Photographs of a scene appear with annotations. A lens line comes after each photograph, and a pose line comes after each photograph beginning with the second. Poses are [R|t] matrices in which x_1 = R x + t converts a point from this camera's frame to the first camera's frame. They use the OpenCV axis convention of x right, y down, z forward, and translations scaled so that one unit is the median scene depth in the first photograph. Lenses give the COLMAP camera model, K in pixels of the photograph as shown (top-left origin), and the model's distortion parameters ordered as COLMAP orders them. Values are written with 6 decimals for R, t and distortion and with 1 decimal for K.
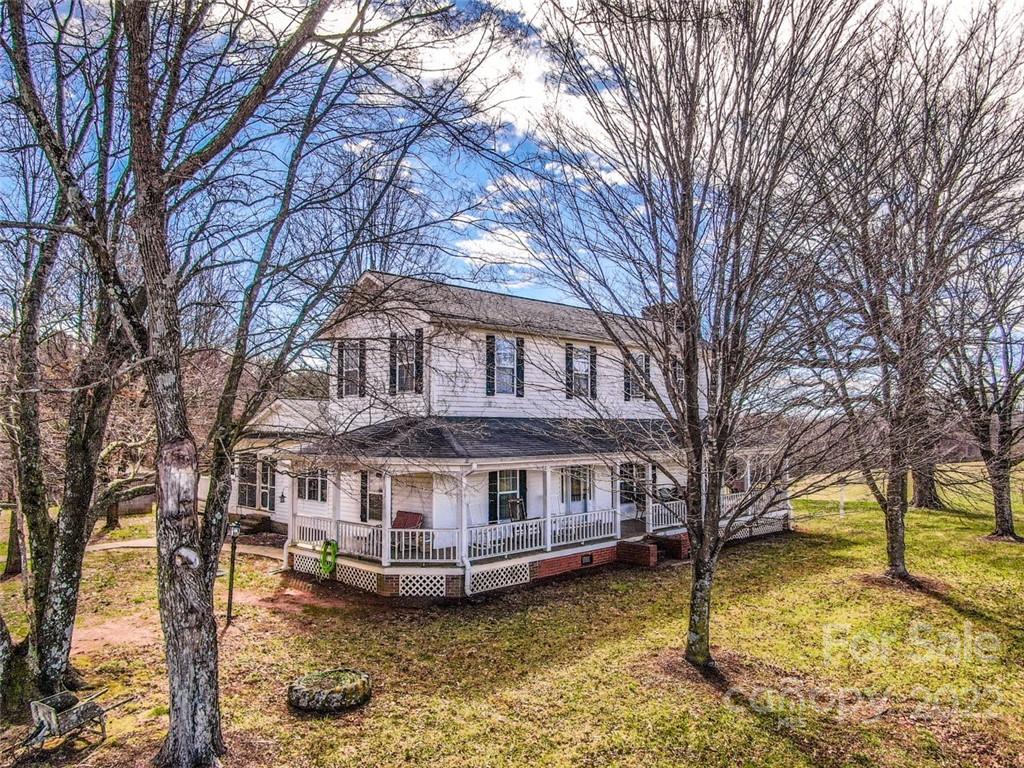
lens RADIAL K [[728.9, 0, 507.6], [0, 728.9, 385.2], [0, 0, 1]] dist [-0.017235, -0.002250]
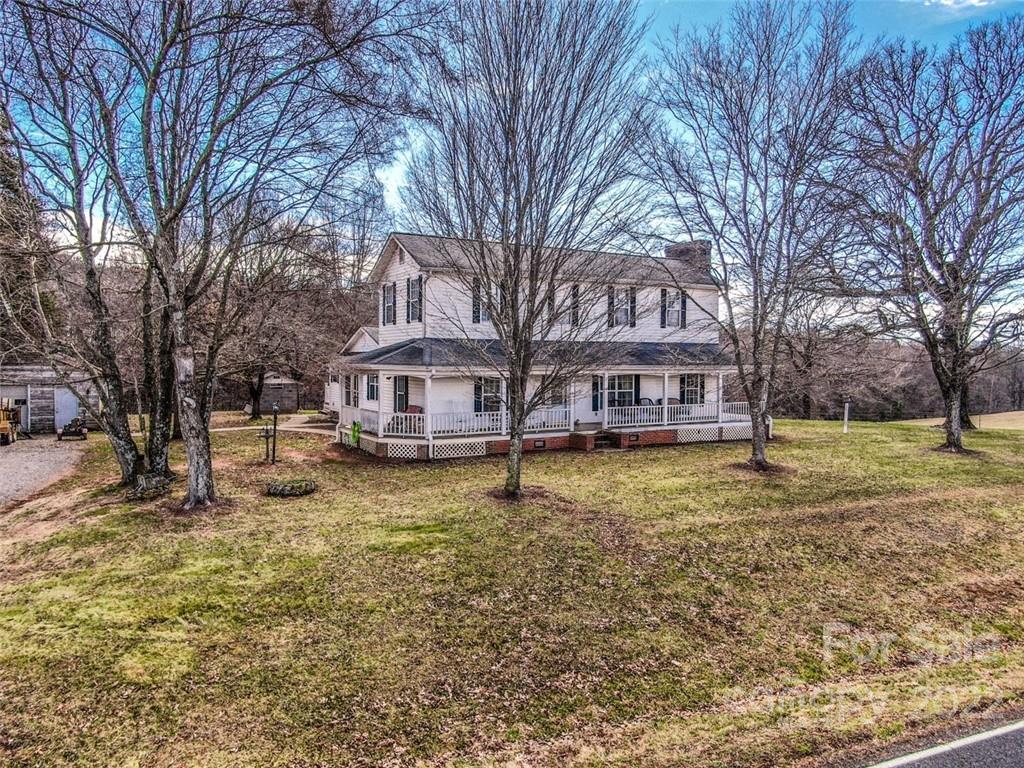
lens RADIAL K [[728.9, 0, 513.0], [0, 728.9, 381.8], [0, 0, 1]] dist [-0.017235, -0.002250]
pose [[0.966470, 0.015254, -0.256324, 0.461773], [0.008551, 0.995768, 0.091499, -0.000553], [0.256635, -0.090623, 0.962250, -0.351442]]
